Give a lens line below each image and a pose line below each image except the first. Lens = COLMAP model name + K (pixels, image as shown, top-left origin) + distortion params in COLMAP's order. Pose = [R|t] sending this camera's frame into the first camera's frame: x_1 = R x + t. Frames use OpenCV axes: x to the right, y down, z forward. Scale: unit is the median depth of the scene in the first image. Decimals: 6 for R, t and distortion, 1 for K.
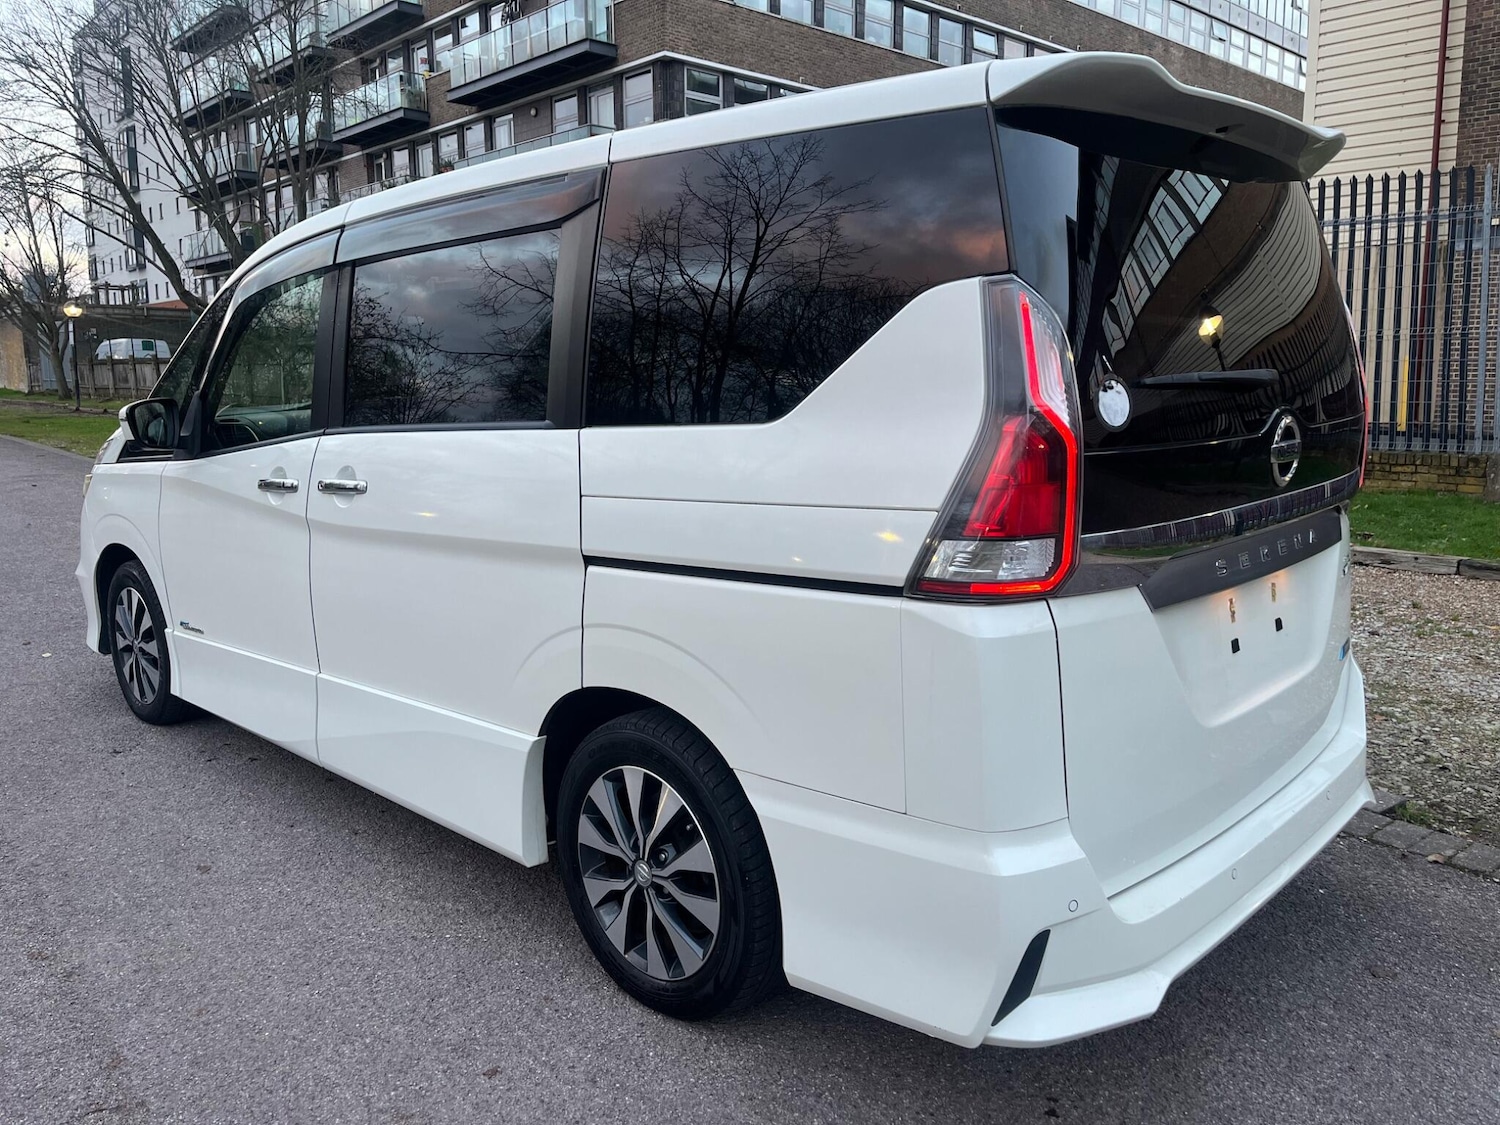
lens RADIAL K [[1166.8, 0, 748.5], [0, 1166.8, 557.6], [0, 0, 1]] dist [0.079184, -0.110118]
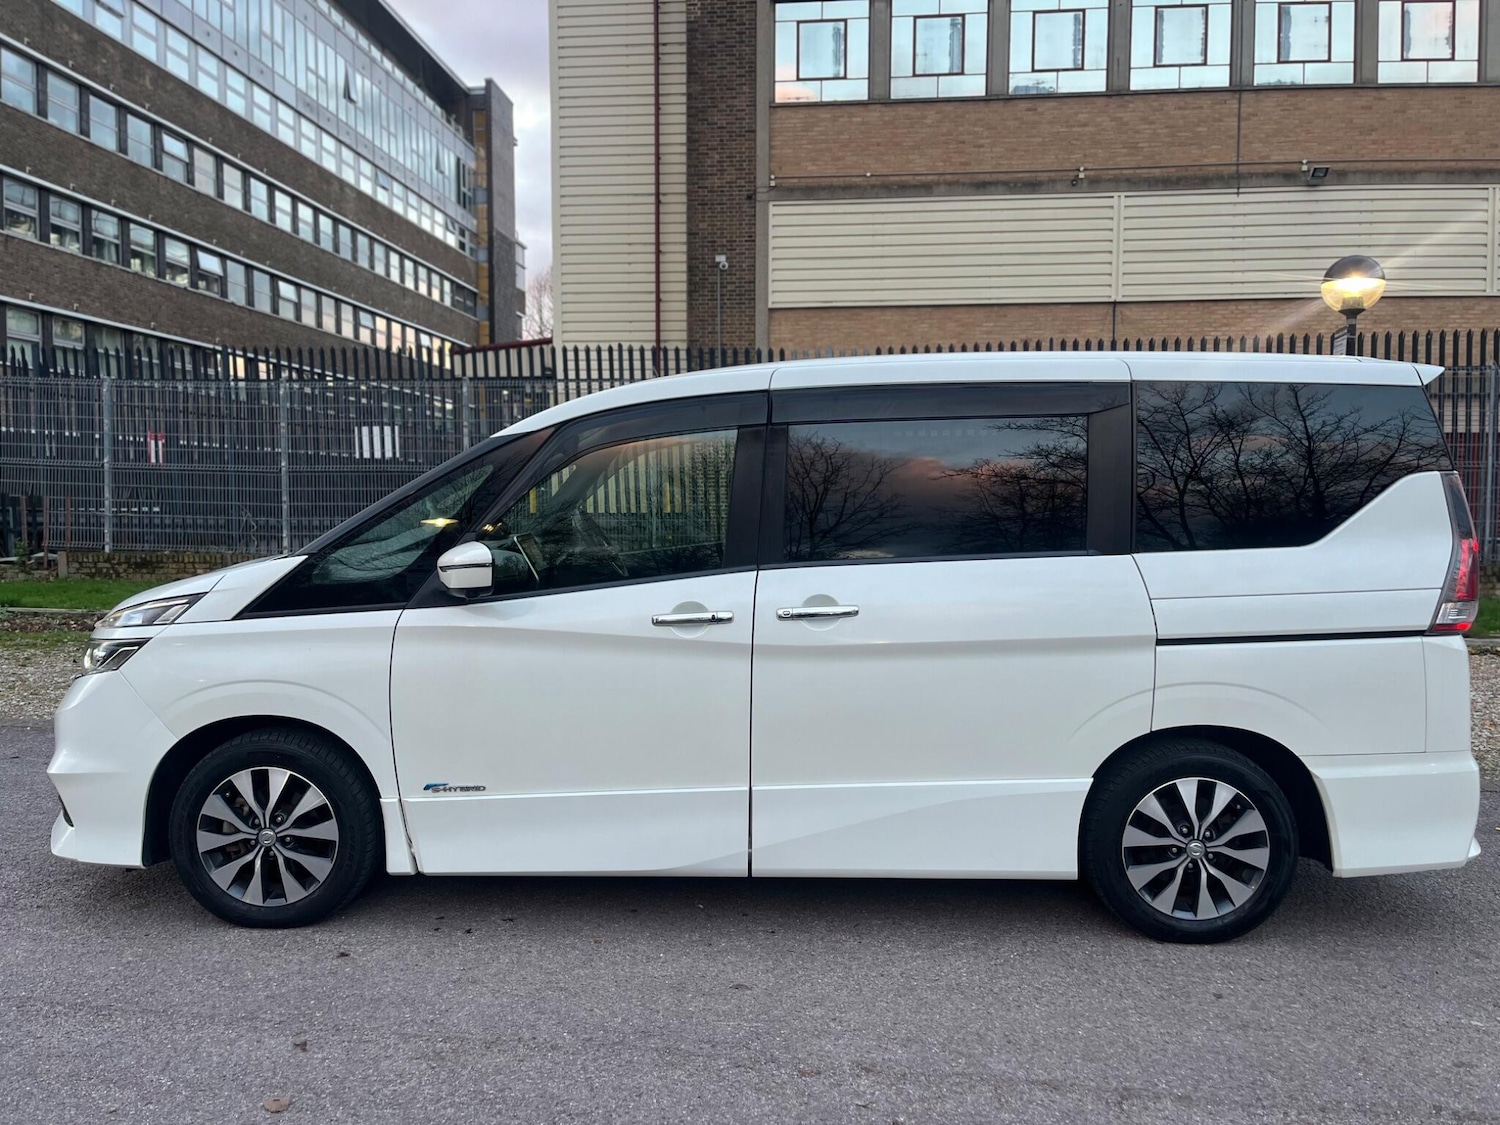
lens RADIAL K [[1166.8, 0, 754.7], [0, 1166.8, 551.5], [0, 0, 1]] dist [0.079184, -0.110118]
pose [[0.726750, -0.029232, 0.686279, -1.514354], [0.100771, 0.992821, -0.064425, -0.067203], [-0.679470, 0.115979, 0.724479, 0.250859]]
